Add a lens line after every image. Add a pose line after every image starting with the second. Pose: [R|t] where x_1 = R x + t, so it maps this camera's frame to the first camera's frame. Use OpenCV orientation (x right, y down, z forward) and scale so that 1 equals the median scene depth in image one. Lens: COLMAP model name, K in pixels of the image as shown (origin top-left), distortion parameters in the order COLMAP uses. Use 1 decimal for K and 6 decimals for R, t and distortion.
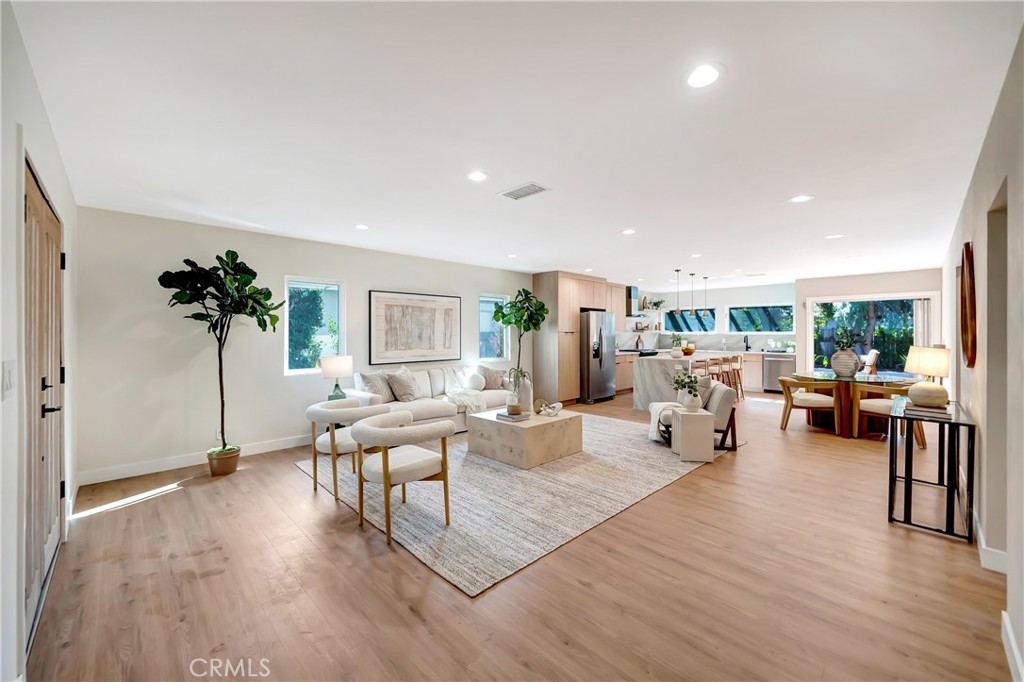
lens RADIAL K [[398.3, 0, 516.7], [0, 398.3, 333.3], [0, 0, 1]] dist [-0.001345, 0.000106]
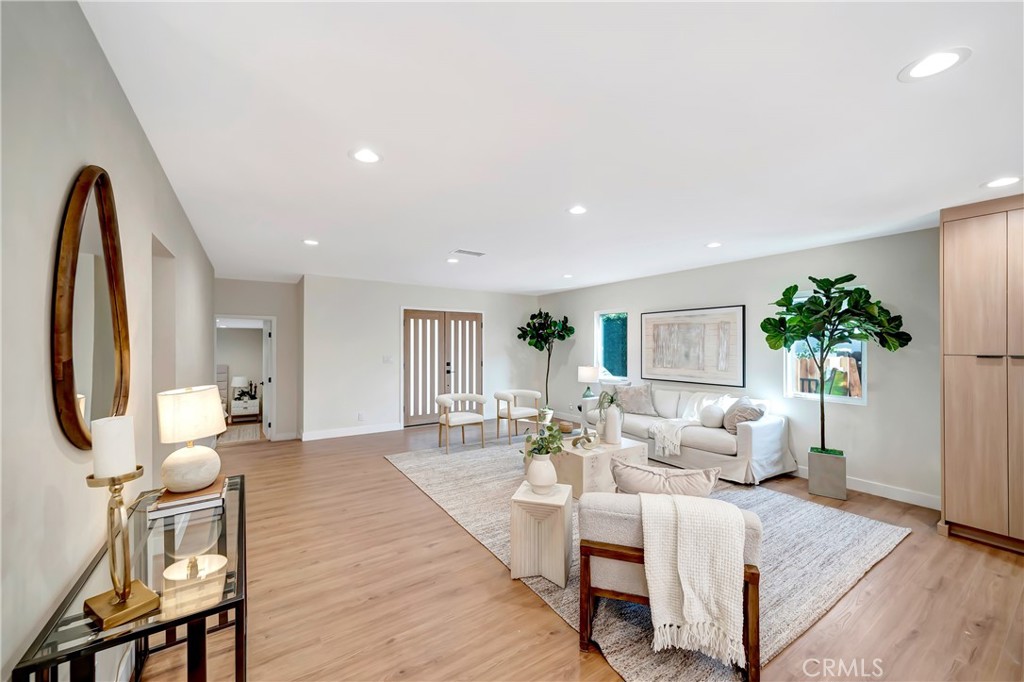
lens RADIAL K [[398.3, 0, 516.1], [0, 398.3, 346.0], [0, 0, 1]] dist [-0.001345, 0.000106]
pose [[-0.185488, 0.000953, -0.982646, 1.349883], [-0.001842, 0.999997, 0.001318, -0.024787], [0.982645, 0.002055, -0.185486, 1.402700]]
